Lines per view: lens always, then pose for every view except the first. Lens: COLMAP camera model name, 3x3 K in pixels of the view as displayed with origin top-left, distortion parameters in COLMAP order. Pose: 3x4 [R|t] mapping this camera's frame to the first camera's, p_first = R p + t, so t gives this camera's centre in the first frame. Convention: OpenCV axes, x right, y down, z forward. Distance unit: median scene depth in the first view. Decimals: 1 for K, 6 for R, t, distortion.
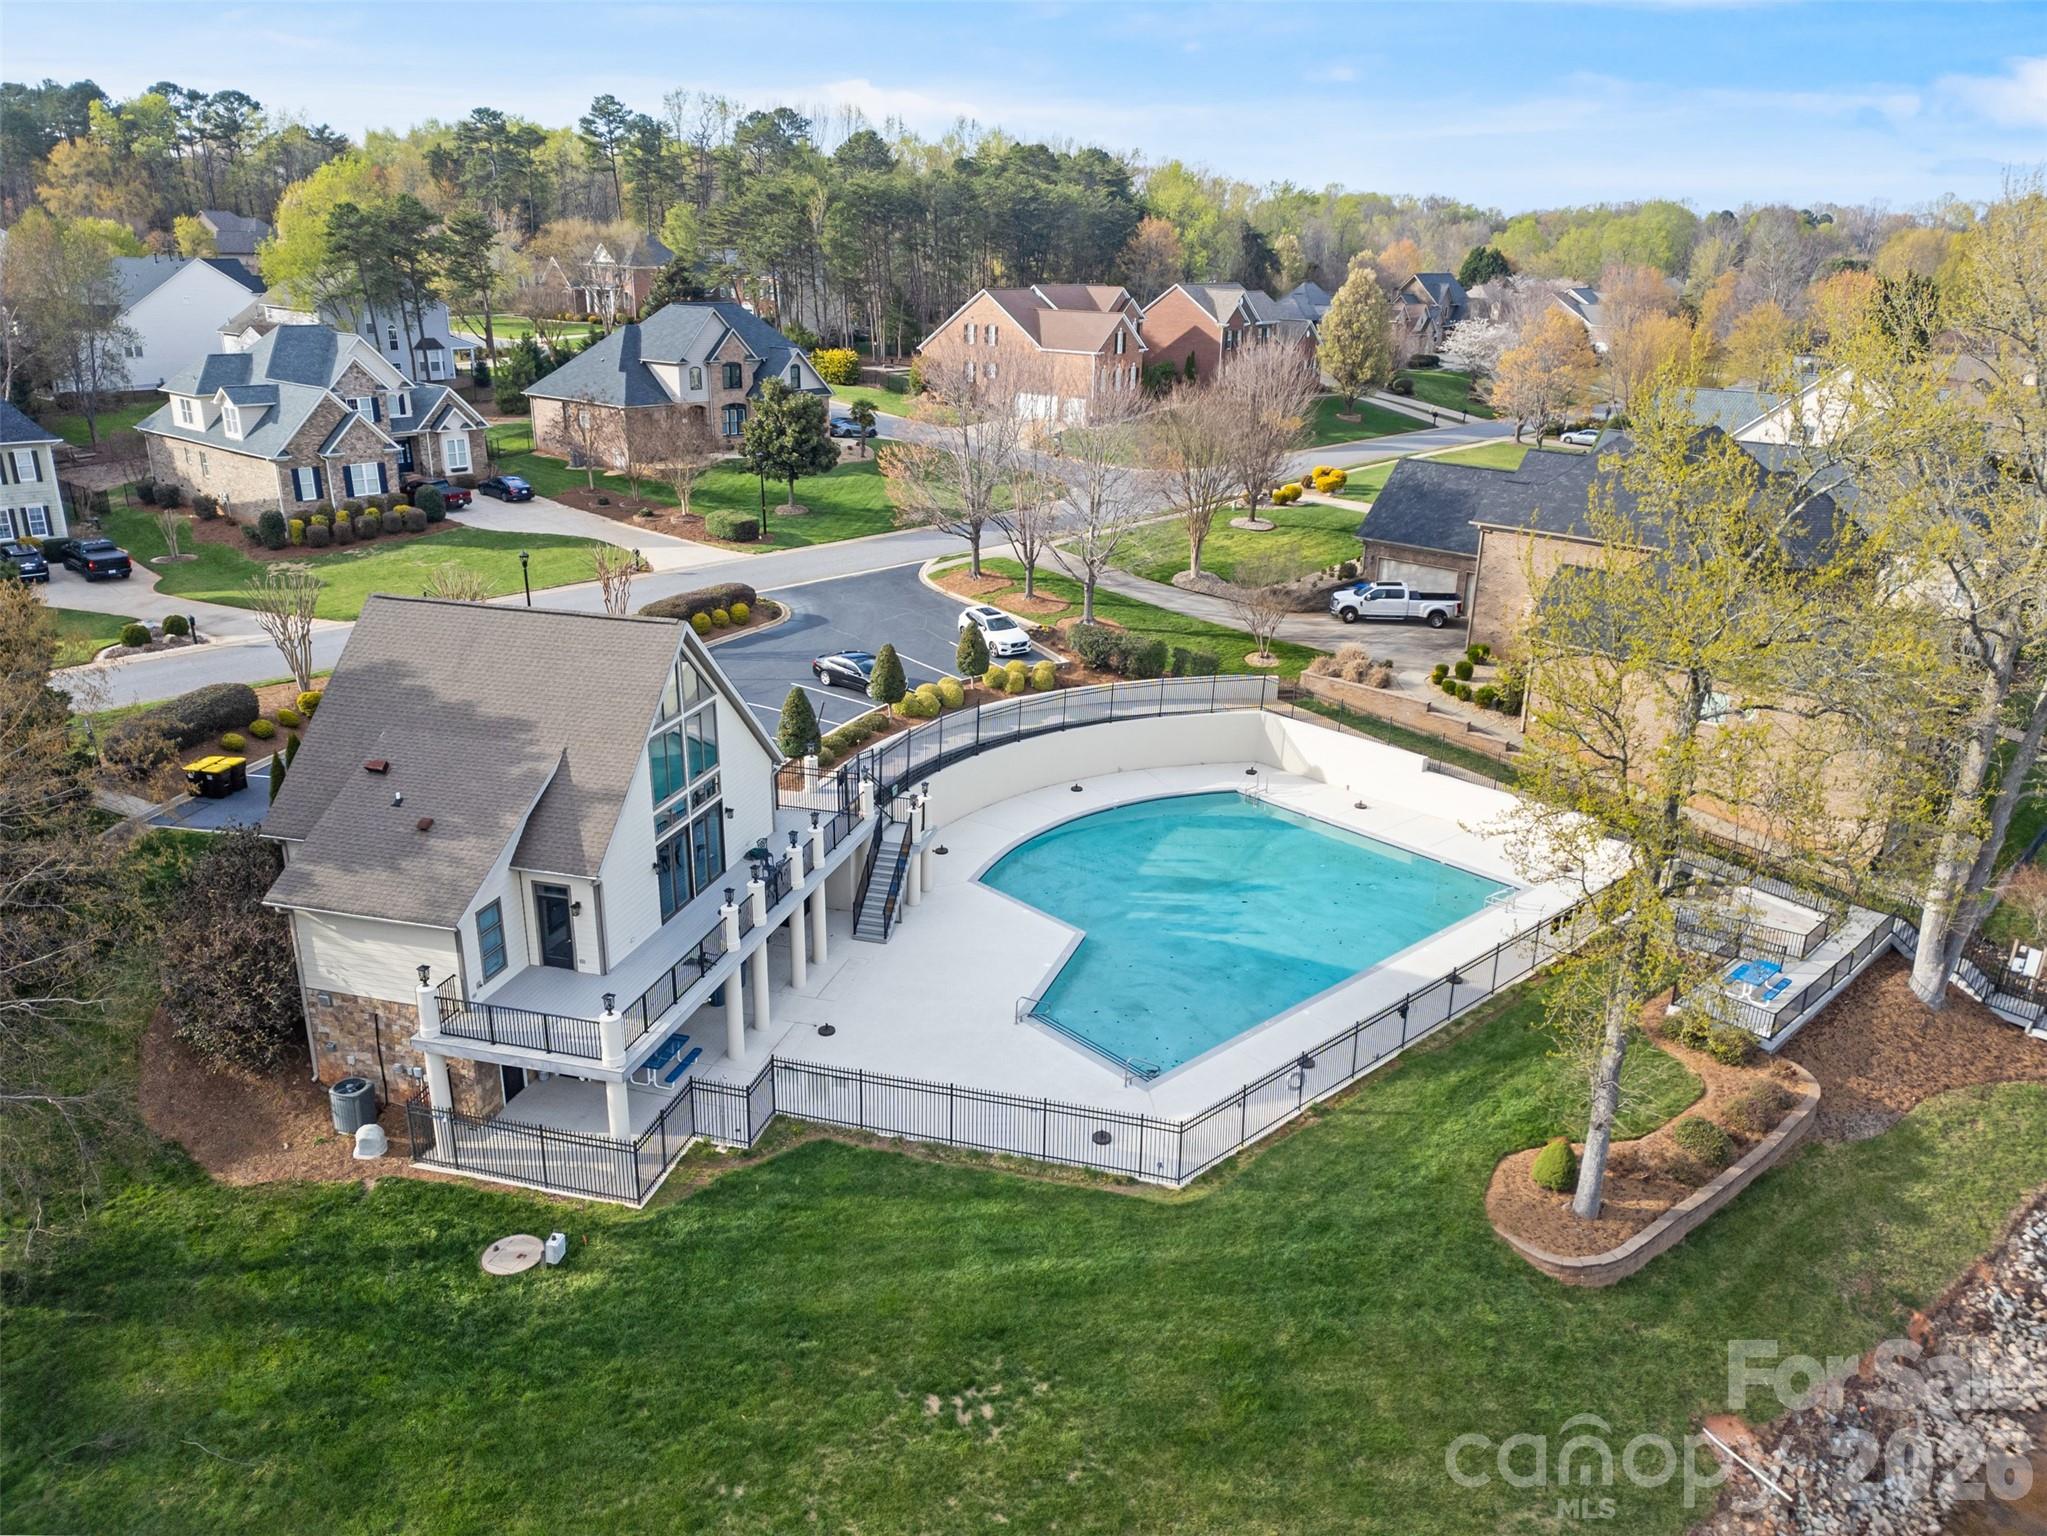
lens RADIAL K [[1472.0, 0, 1016.1], [0, 1472.0, 758.3], [0, 0, 1]] dist [0.043154, -0.022590]
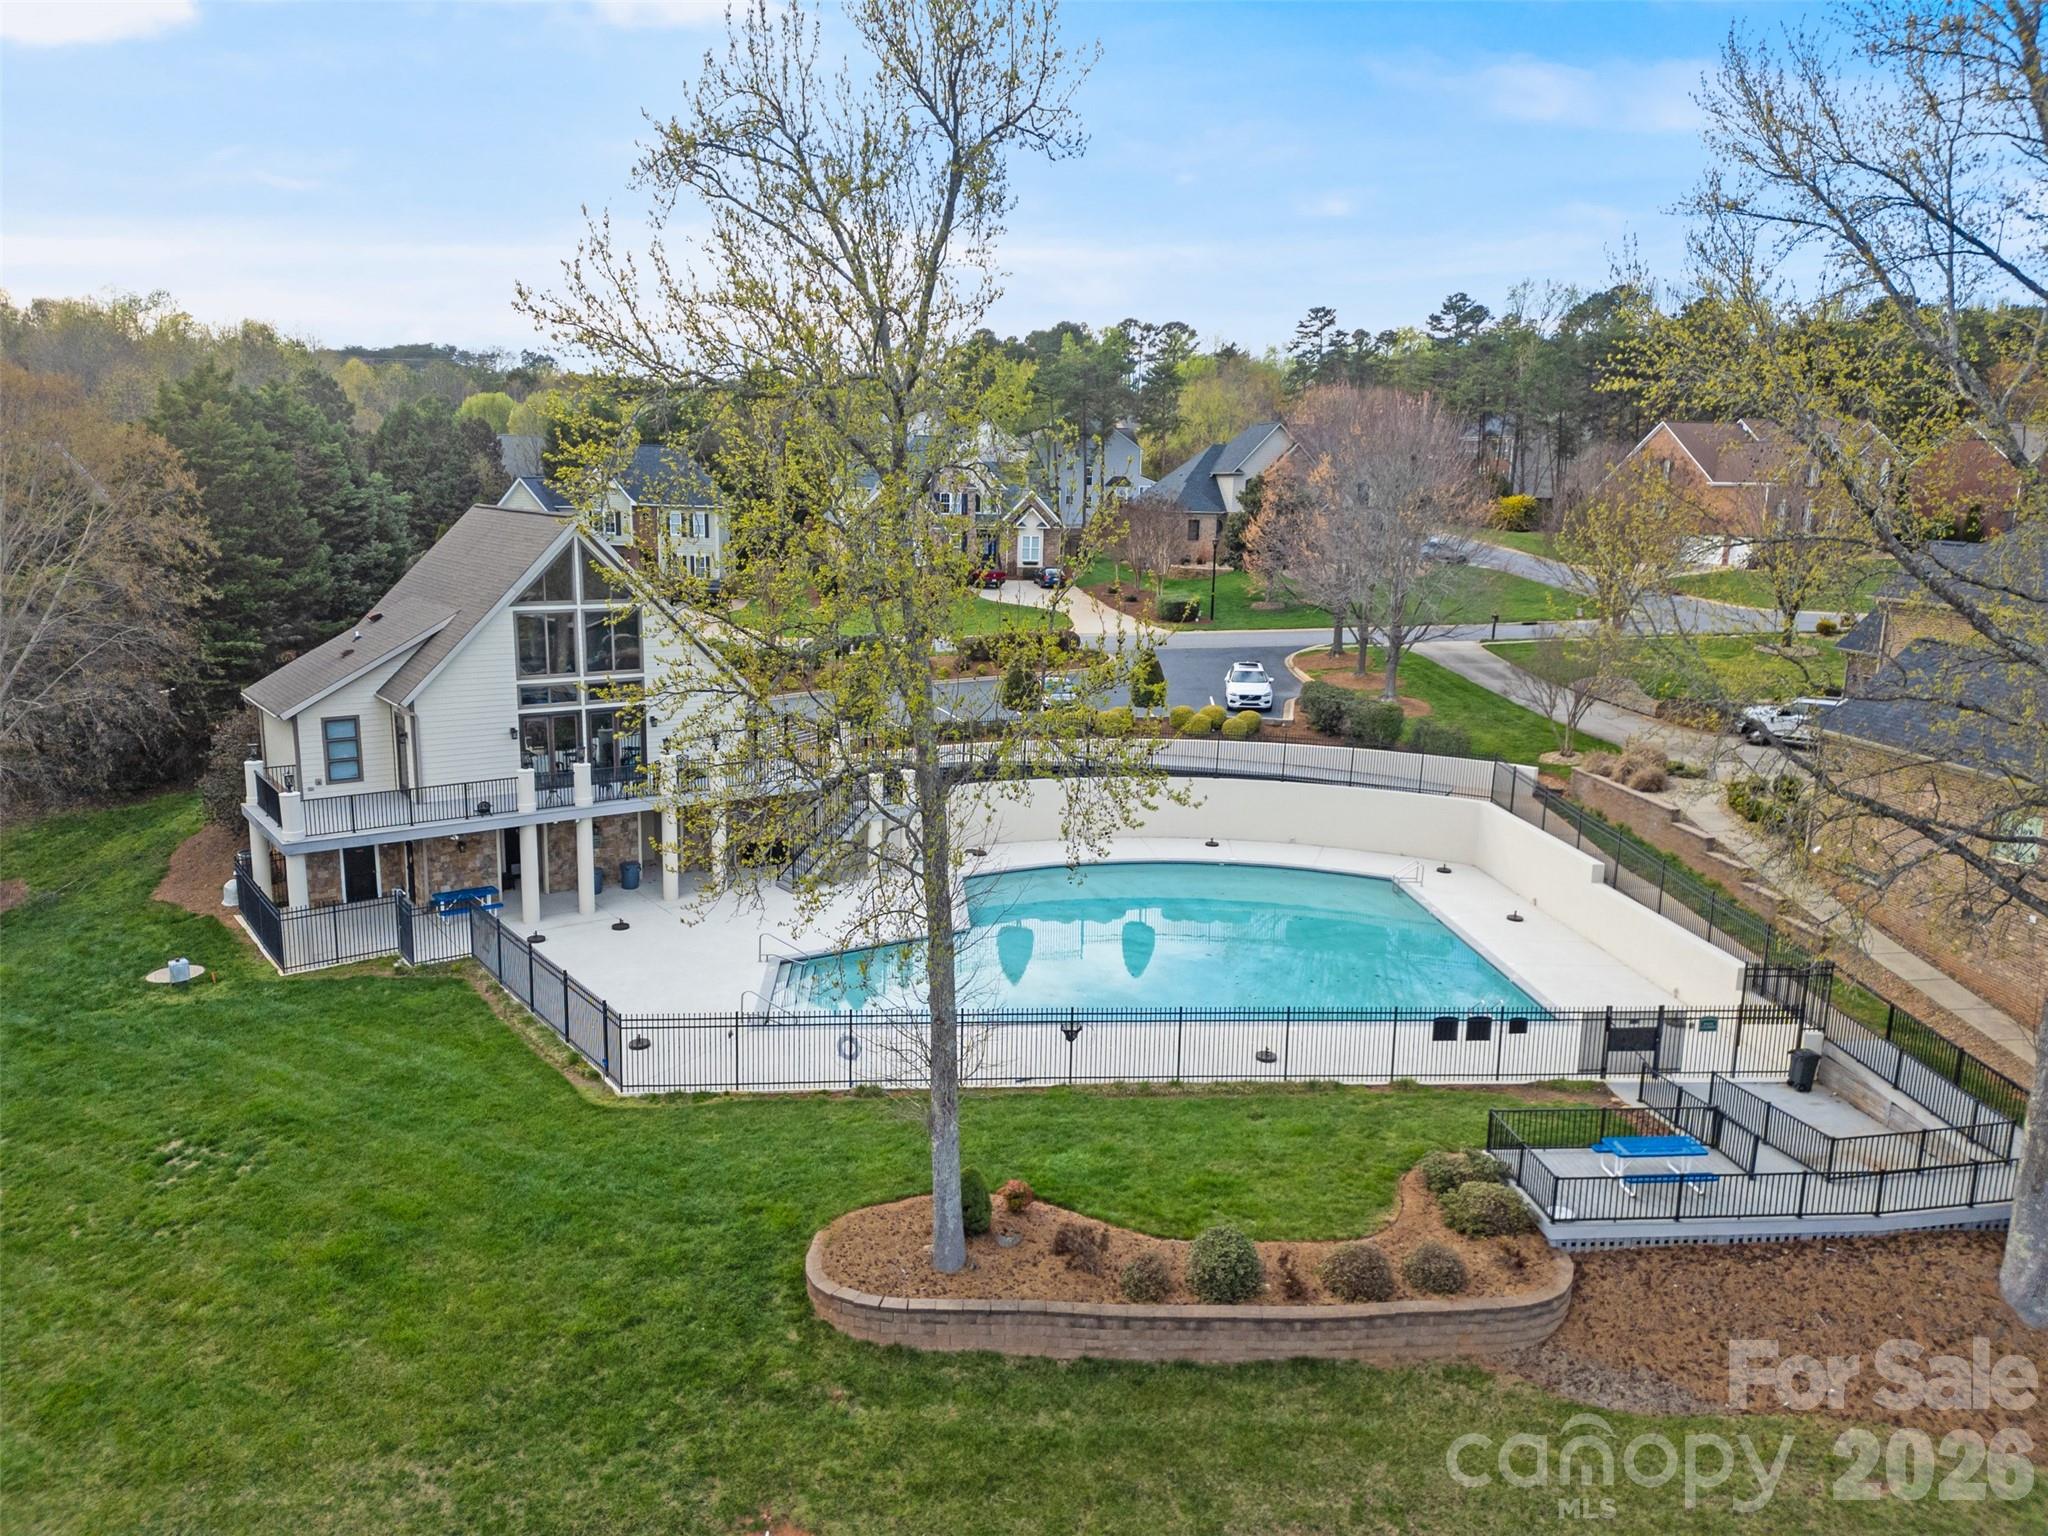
lens RADIAL K [[1472.7, 0, 1015.1], [0, 1472.7, 772.1], [0, 0, 1]] dist [0.043154, -0.022590]
pose [[0.787655, 0.123138, -0.603685, 0.302935], [-0.211969, 0.974170, -0.077857, 0.046363], [0.578505, 0.189287, 0.793412, 0.150716]]
